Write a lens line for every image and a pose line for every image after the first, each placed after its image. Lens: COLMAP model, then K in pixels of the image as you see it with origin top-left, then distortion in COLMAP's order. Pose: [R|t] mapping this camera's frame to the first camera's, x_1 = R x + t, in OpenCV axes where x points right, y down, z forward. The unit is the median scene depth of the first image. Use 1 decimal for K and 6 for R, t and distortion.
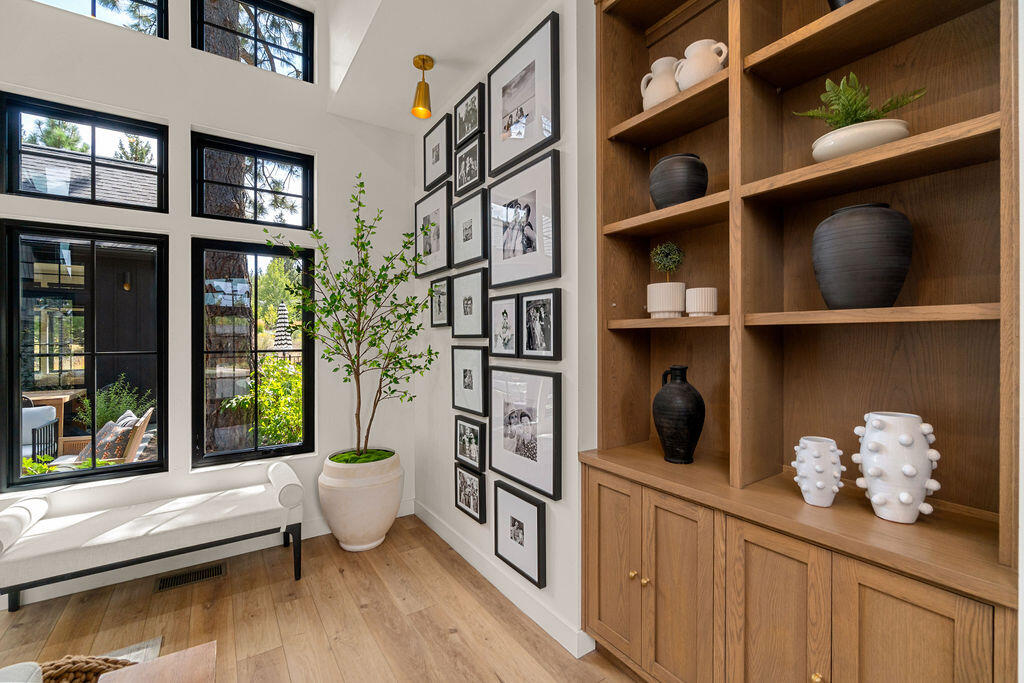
lens RADIAL K [[439.4, 0, 514.6], [0, 439.4, 336.1], [0, 0, 1]] dist [0.000310, 0.000104]
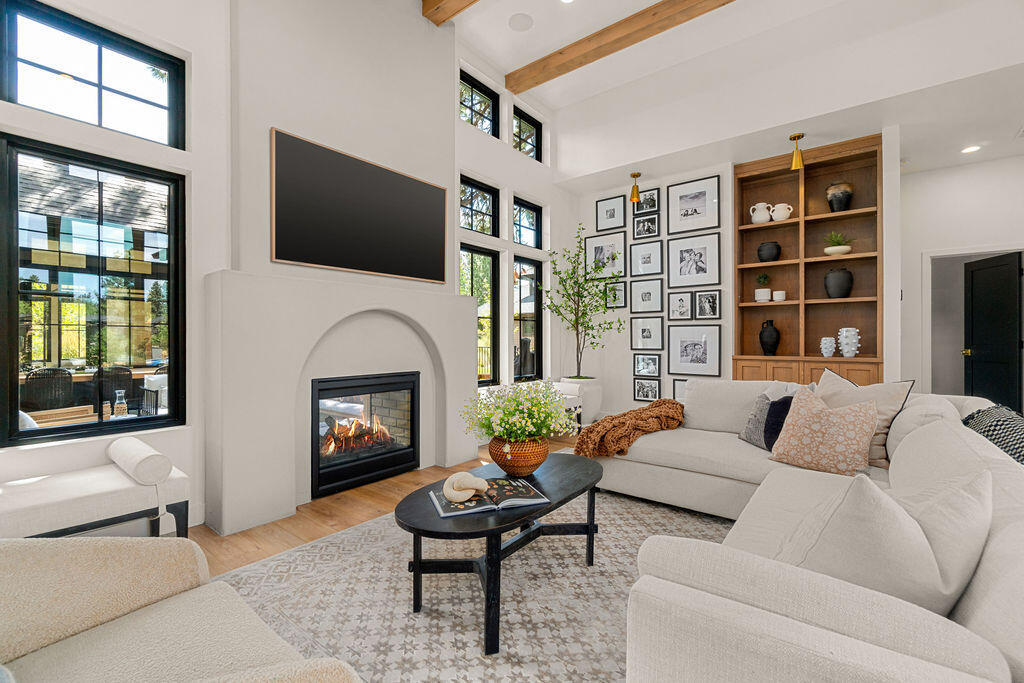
lens RADIAL K [[443.9, 0, 516.8], [0, 443.9, 339.8], [0, 0, 1]] dist [0.001427, -0.000275]
pose [[0.945876, 0.003928, 0.324505, -1.491053], [-0.003299, 0.999991, -0.002487, 0.151309], [-0.324512, 0.001282, 0.945881, -0.806274]]
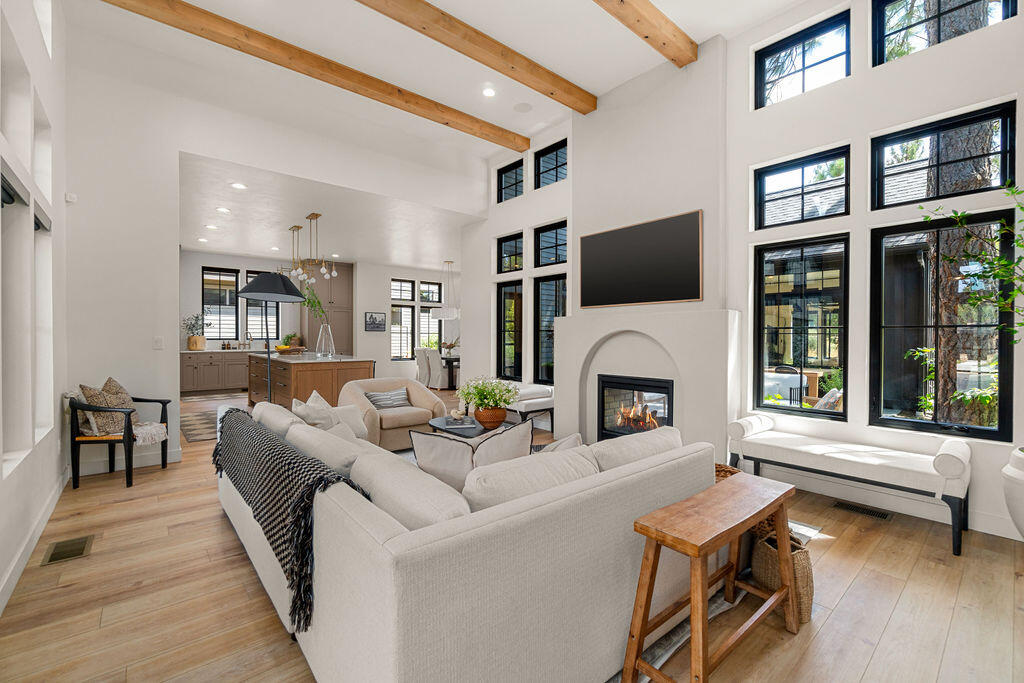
lens RADIAL K [[443.9, 0, 516.8], [0, 443.9, 339.8], [0, 0, 1]] dist [0.001427, -0.000275]
pose [[0.118038, 0.010882, -0.992949, 0.398127], [-0.004685, 0.999935, 0.010402, 0.075810], [0.992998, 0.003424, 0.118081, -0.095608]]
